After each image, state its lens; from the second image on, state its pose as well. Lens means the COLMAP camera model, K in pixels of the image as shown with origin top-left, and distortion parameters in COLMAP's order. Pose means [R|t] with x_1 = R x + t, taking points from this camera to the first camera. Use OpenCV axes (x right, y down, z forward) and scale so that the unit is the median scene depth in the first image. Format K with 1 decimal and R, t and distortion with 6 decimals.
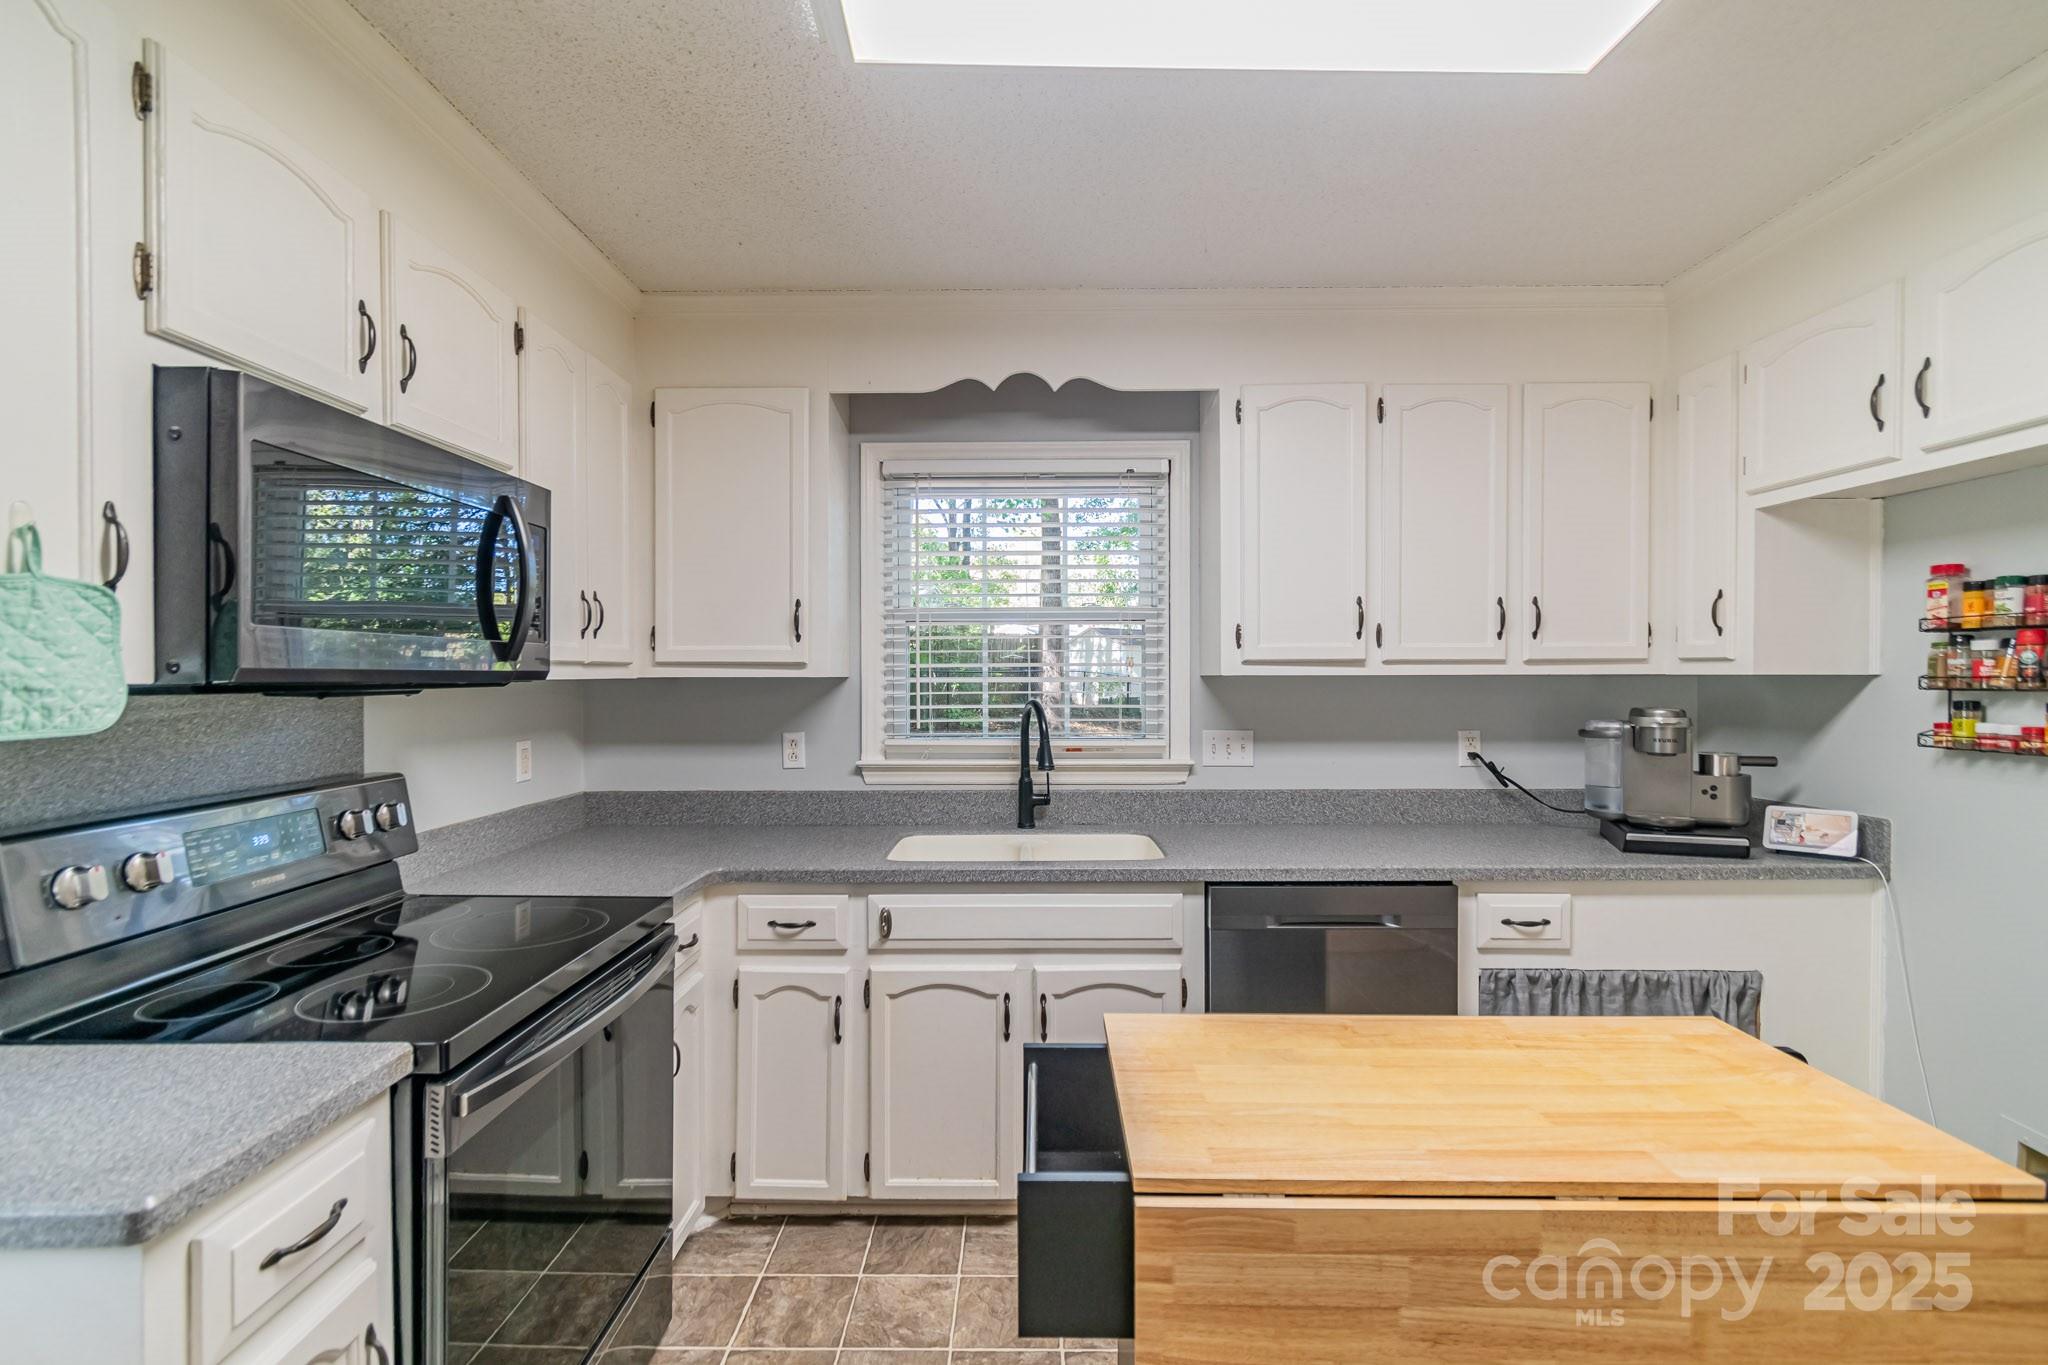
lens RADIAL K [[923.2, 0, 1023.5], [0, 923.2, 680.0], [0, 0, 1]] dist [-0.001677, 0.000946]
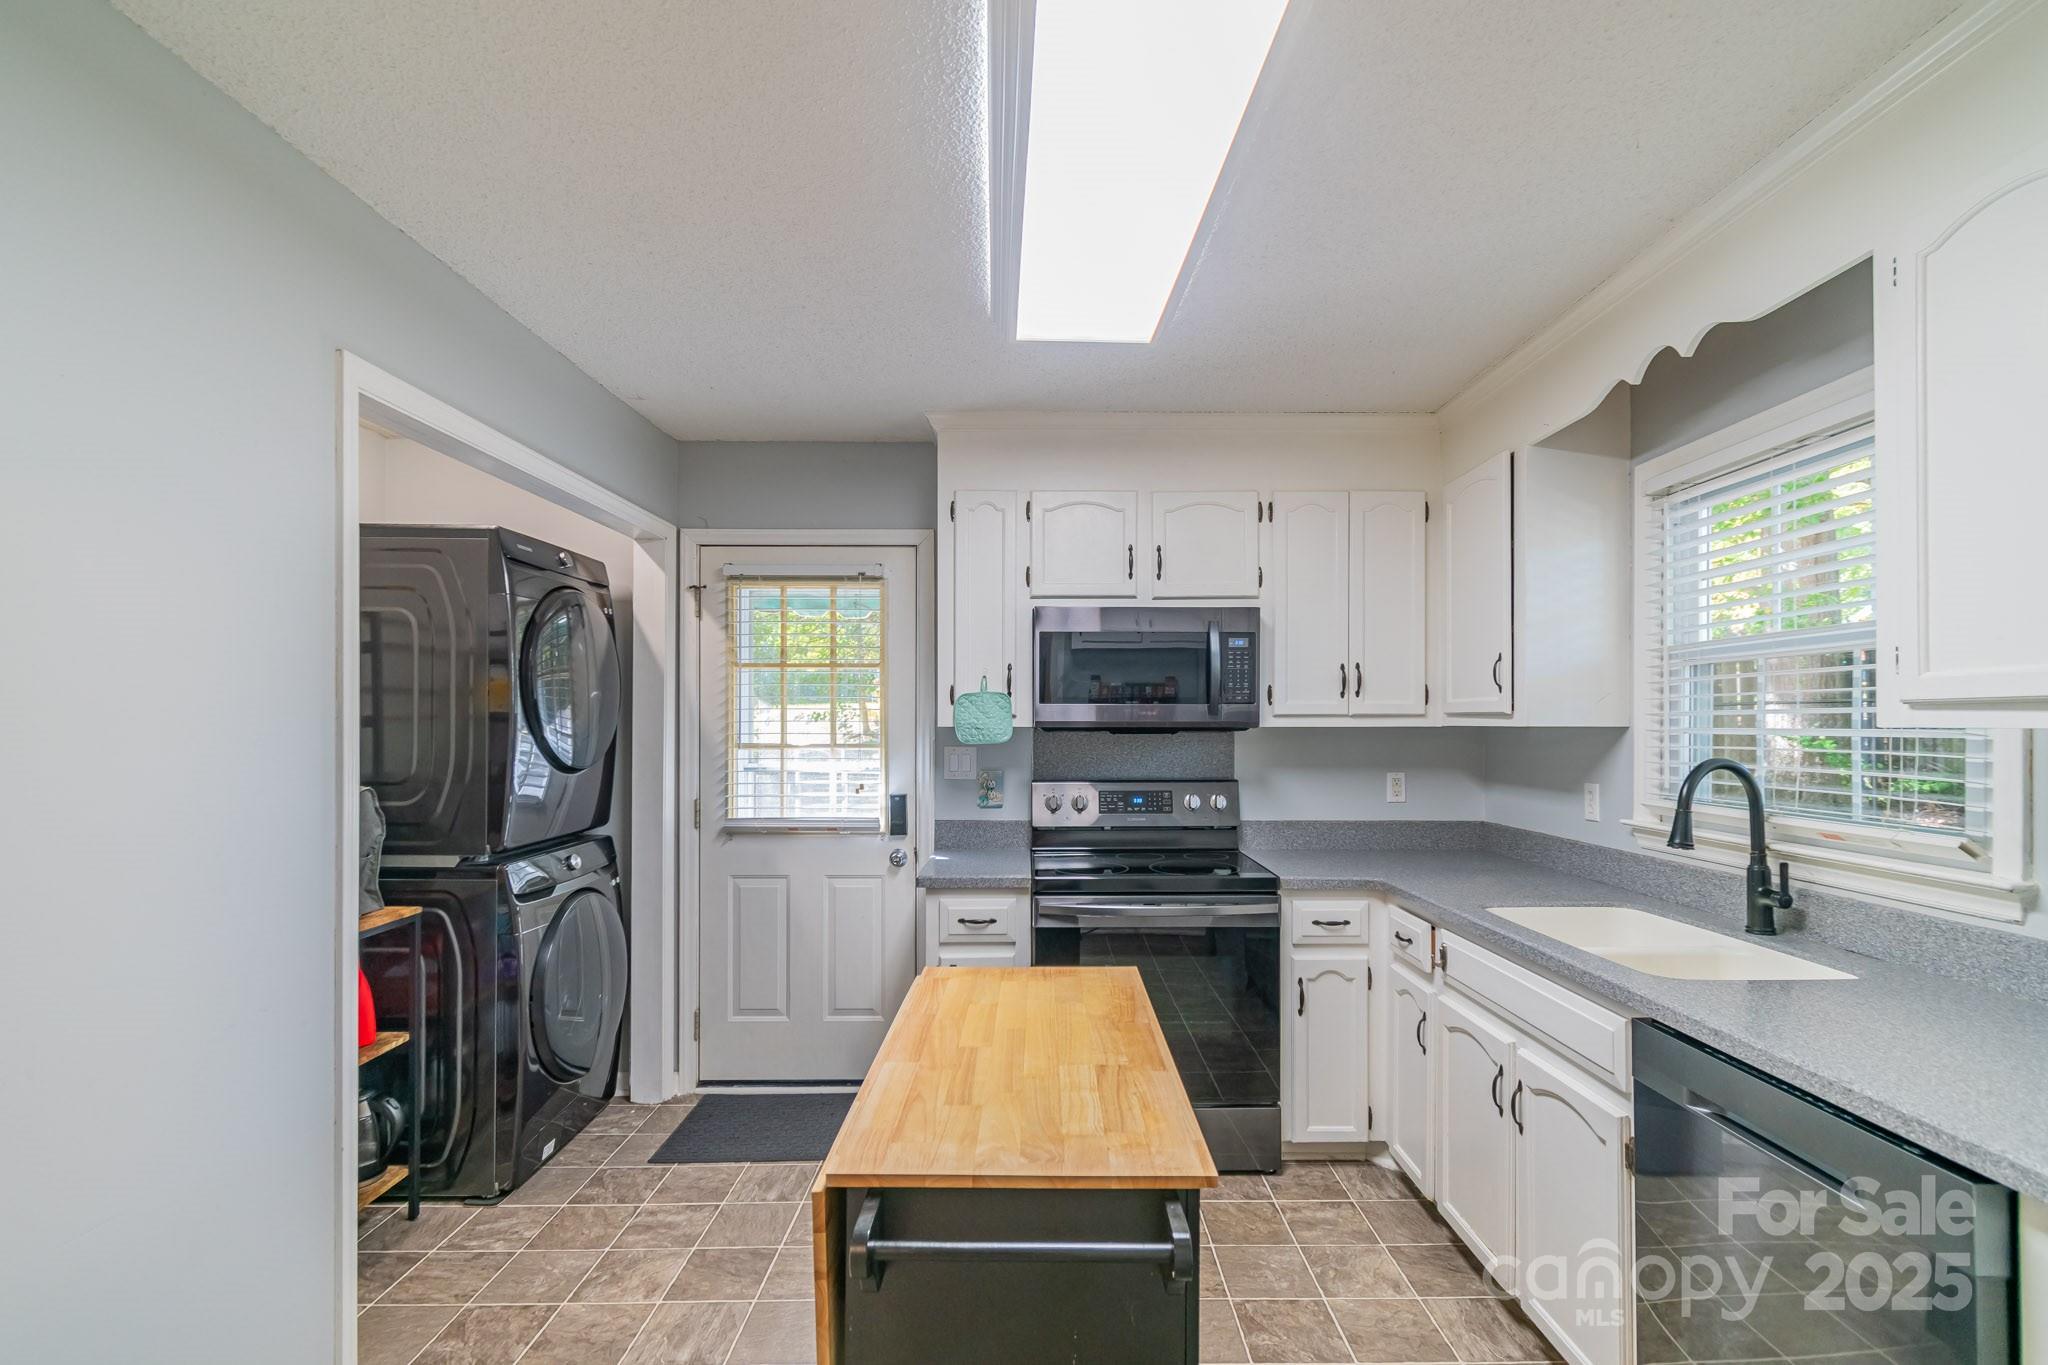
lens RADIAL K [[923.2, 0, 1015.0], [0, 923.2, 713.1], [0, 0, 1]] dist [-0.001677, 0.000946]
pose [[-0.011441, -0.009567, -0.999889, 0.809566], [-0.007010, 0.999930, -0.009487, -0.004265], [0.999910, 0.006900, -0.011508, 0.449955]]
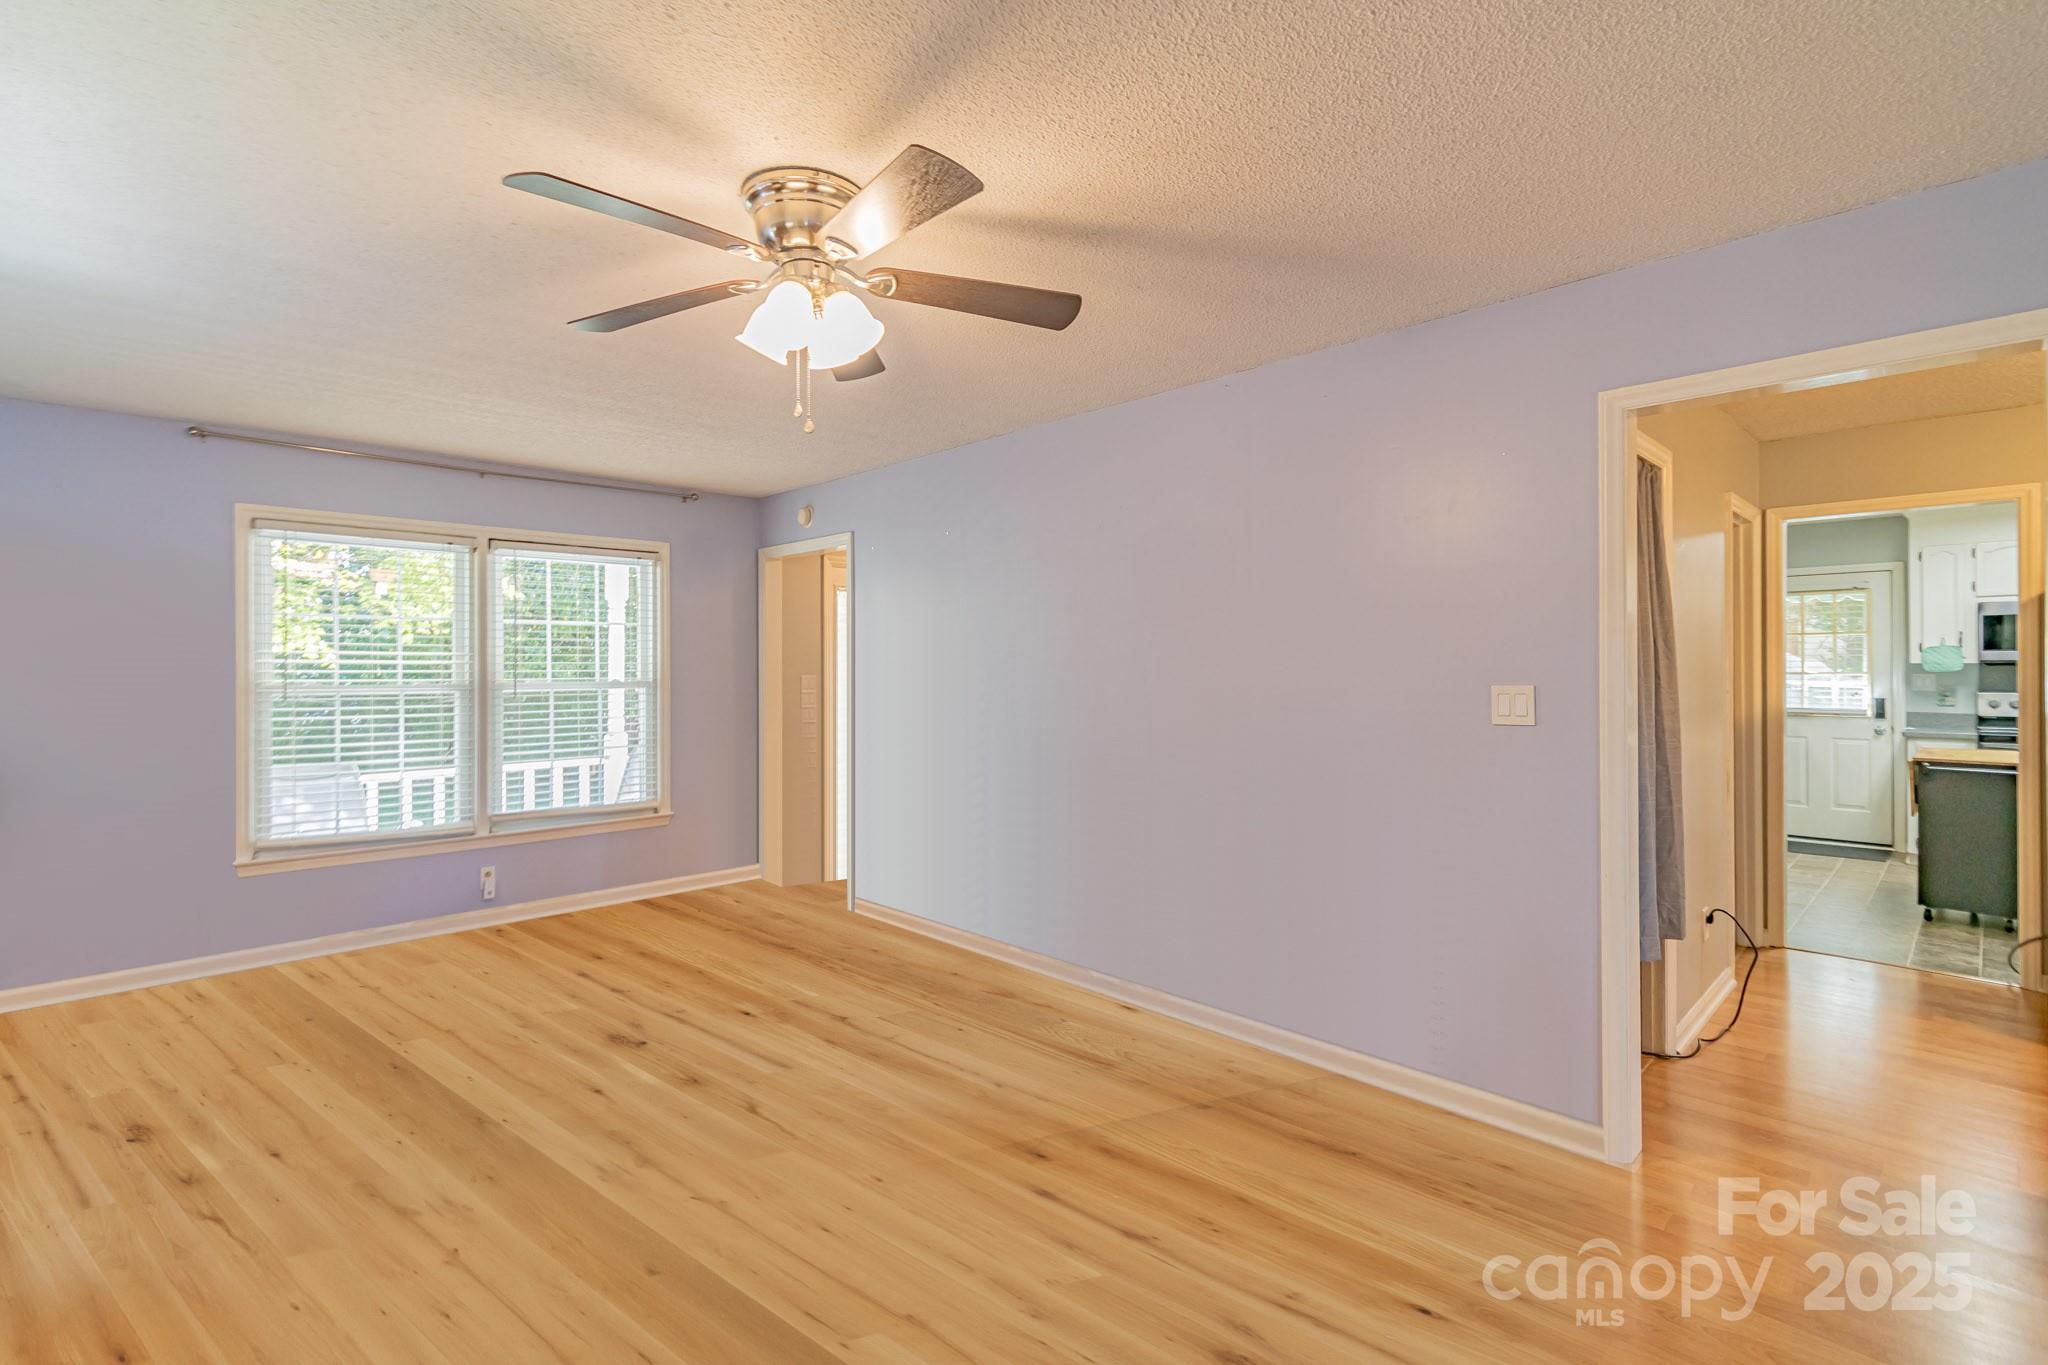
lens RADIAL K [[923.2, 0, 1015.8], [0, 923.2, 667.4], [0, 0, 1]] dist [-0.001677, 0.000946]
pose [[-0.723439, -0.001439, -0.690387, 3.075731], [-0.002529, 0.999997, 0.000566, 0.019434], [0.690383, 0.002155, -0.723440, 0.468040]]
